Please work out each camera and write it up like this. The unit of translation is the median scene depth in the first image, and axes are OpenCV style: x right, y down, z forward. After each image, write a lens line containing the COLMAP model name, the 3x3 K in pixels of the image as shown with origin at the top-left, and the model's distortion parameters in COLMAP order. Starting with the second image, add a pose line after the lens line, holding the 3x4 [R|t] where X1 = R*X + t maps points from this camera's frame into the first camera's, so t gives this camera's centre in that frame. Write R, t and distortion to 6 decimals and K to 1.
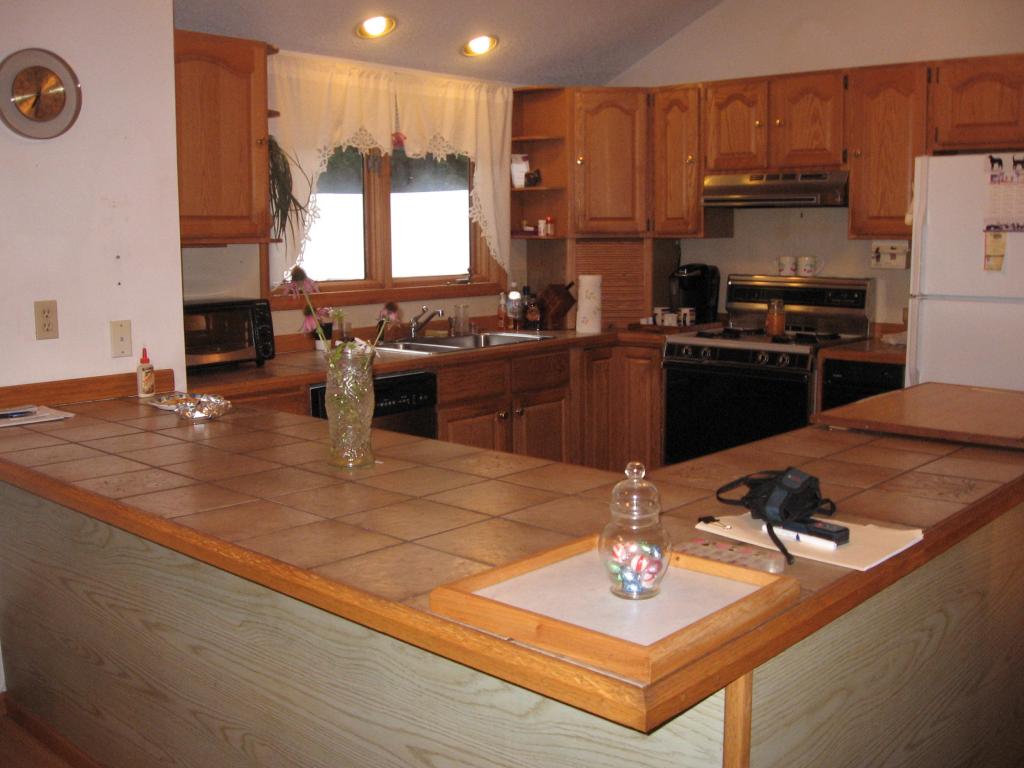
lens RADIAL K [[1065.1, 0, 512.1], [0, 1065.1, 381.8], [0, 0, 1]] dist [-0.117382, 0.000000]
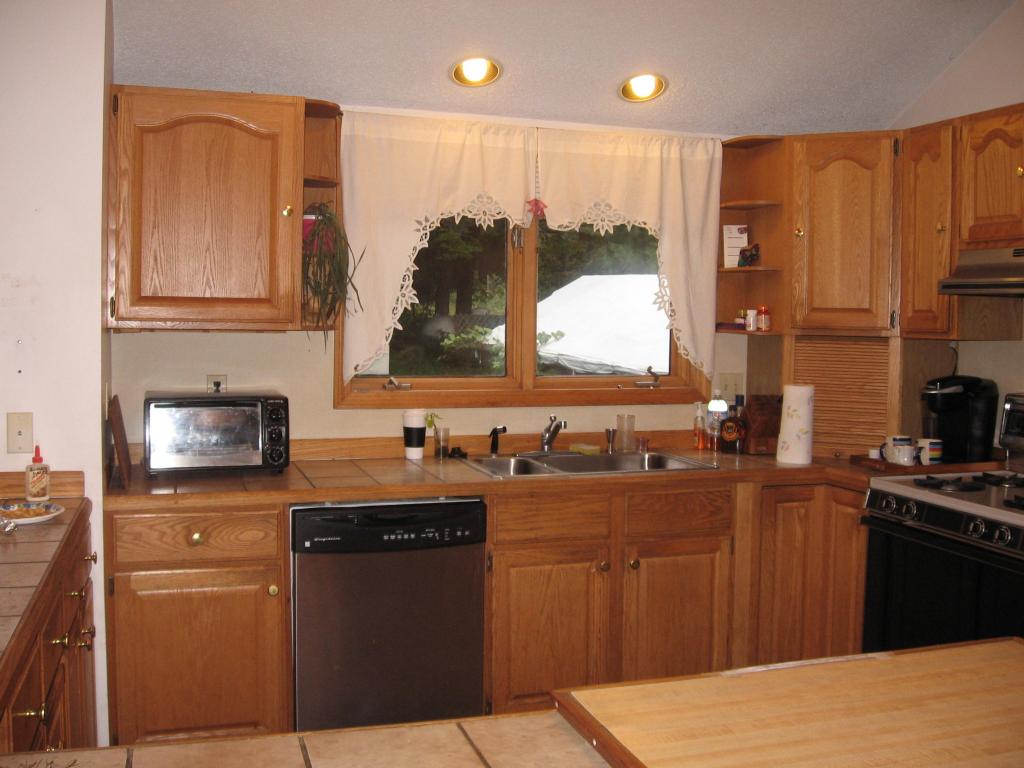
lens RADIAL K [[1065.1, 0, 513.5], [0, 1065.1, 385.3], [0, 0, 1]] dist [-0.117382, 0.000000]
pose [[0.869609, 0.051442, -0.491053, 0.264573], [-0.088270, 0.994733, -0.052110, -0.045174], [0.485786, 0.088661, 0.869570, 0.269316]]
